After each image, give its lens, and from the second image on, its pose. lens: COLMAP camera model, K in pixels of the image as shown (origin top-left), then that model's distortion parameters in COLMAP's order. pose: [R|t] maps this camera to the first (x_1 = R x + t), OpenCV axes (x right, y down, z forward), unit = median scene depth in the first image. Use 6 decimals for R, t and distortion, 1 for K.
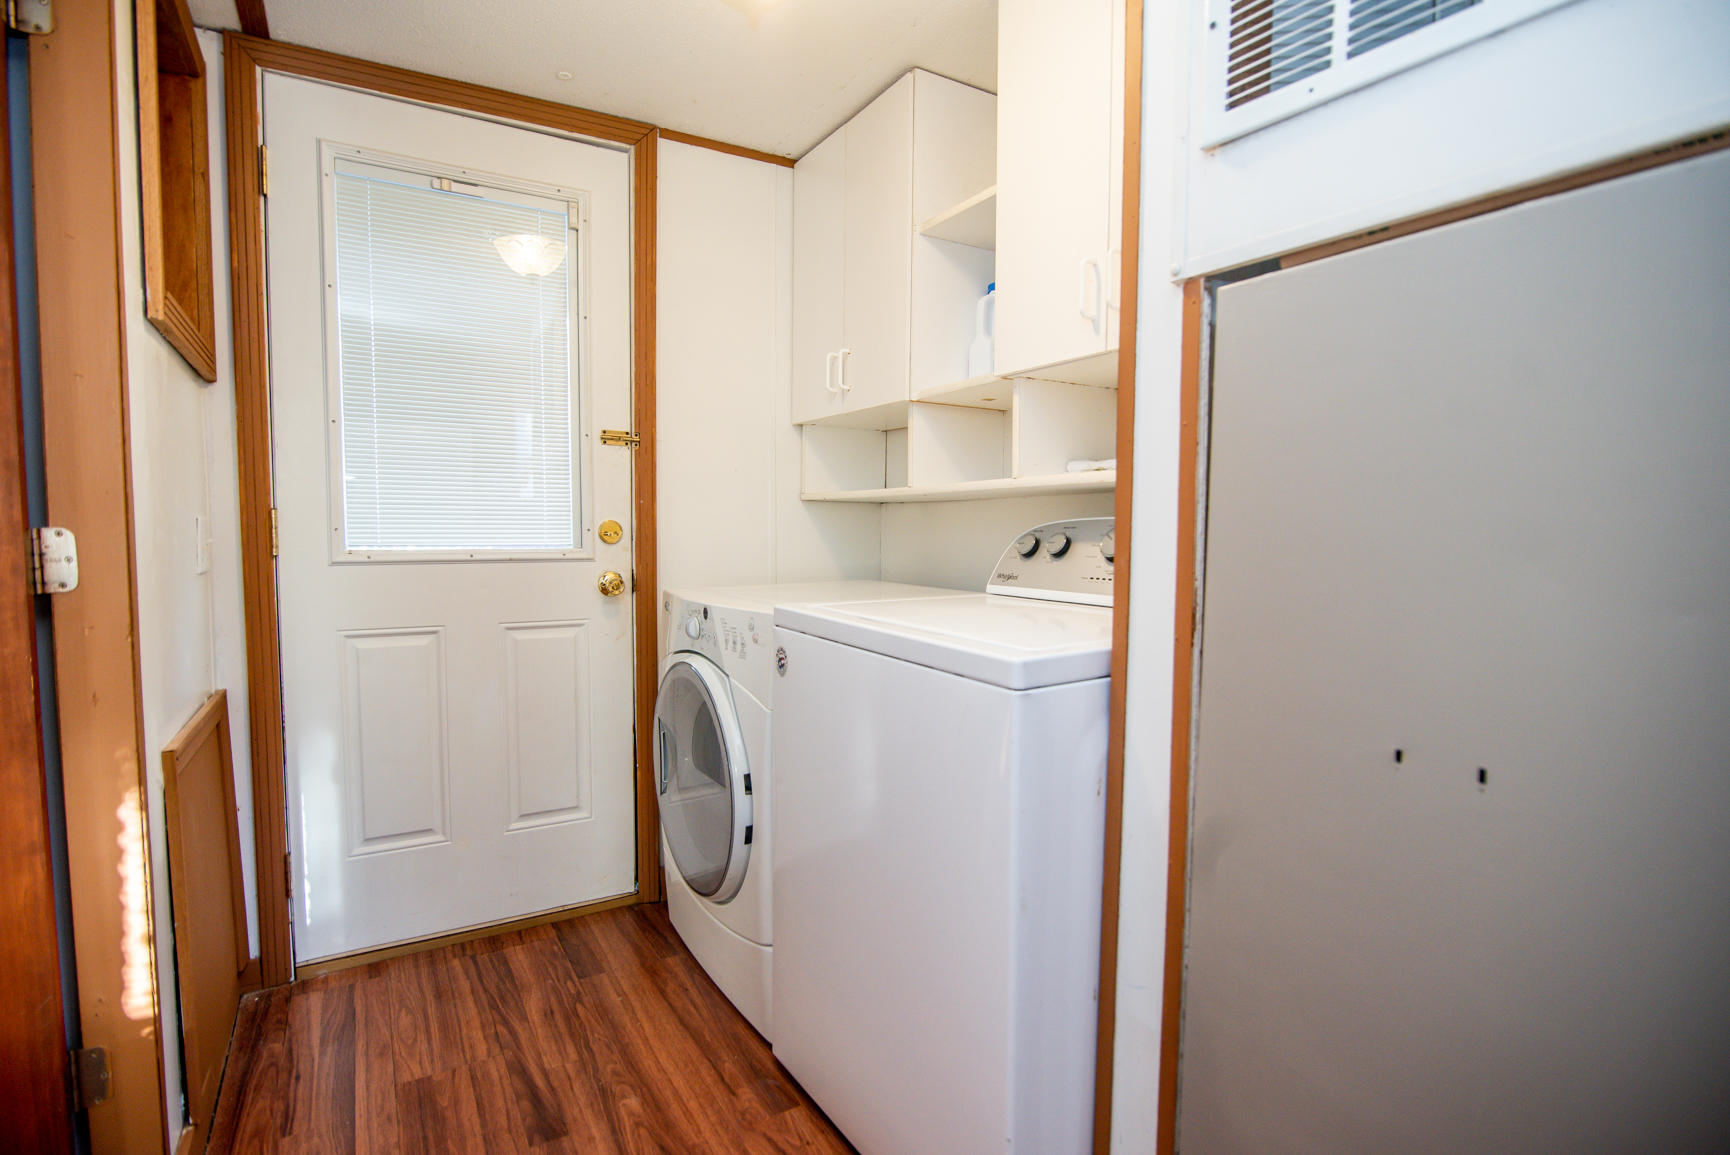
lens RADIAL K [[874.8, 0, 854.7], [0, 874.8, 586.1], [0, 0, 1]] dist [-0.024314, 0.000731]
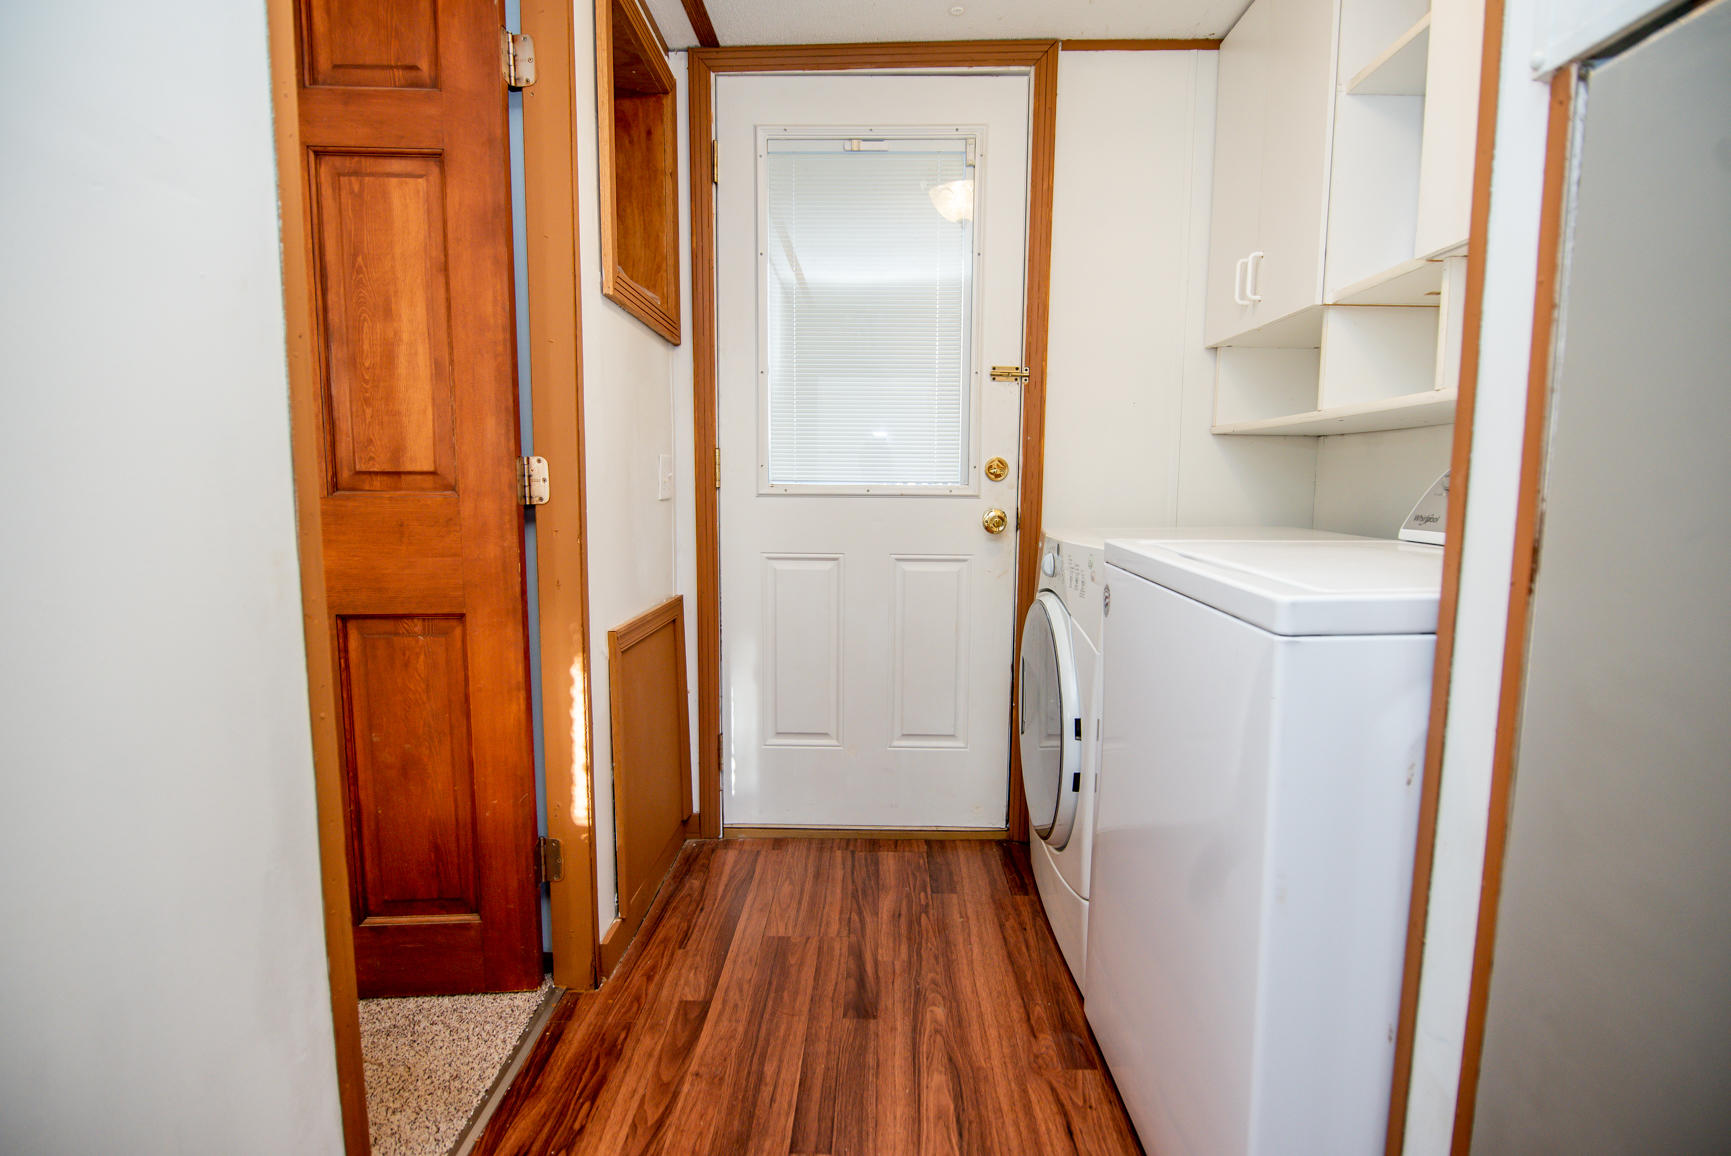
lens RADIAL K [[896.5, 0, 830.4], [0, 896.5, 591.0], [0, 0, 1]] dist [-0.023535, -0.000433]
pose [[0.834497, 0.068647, -0.546720, 0.161742], [-0.039767, 0.997125, 0.064503, 0.022796], [0.549576, -0.032086, 0.834827, 0.040003]]
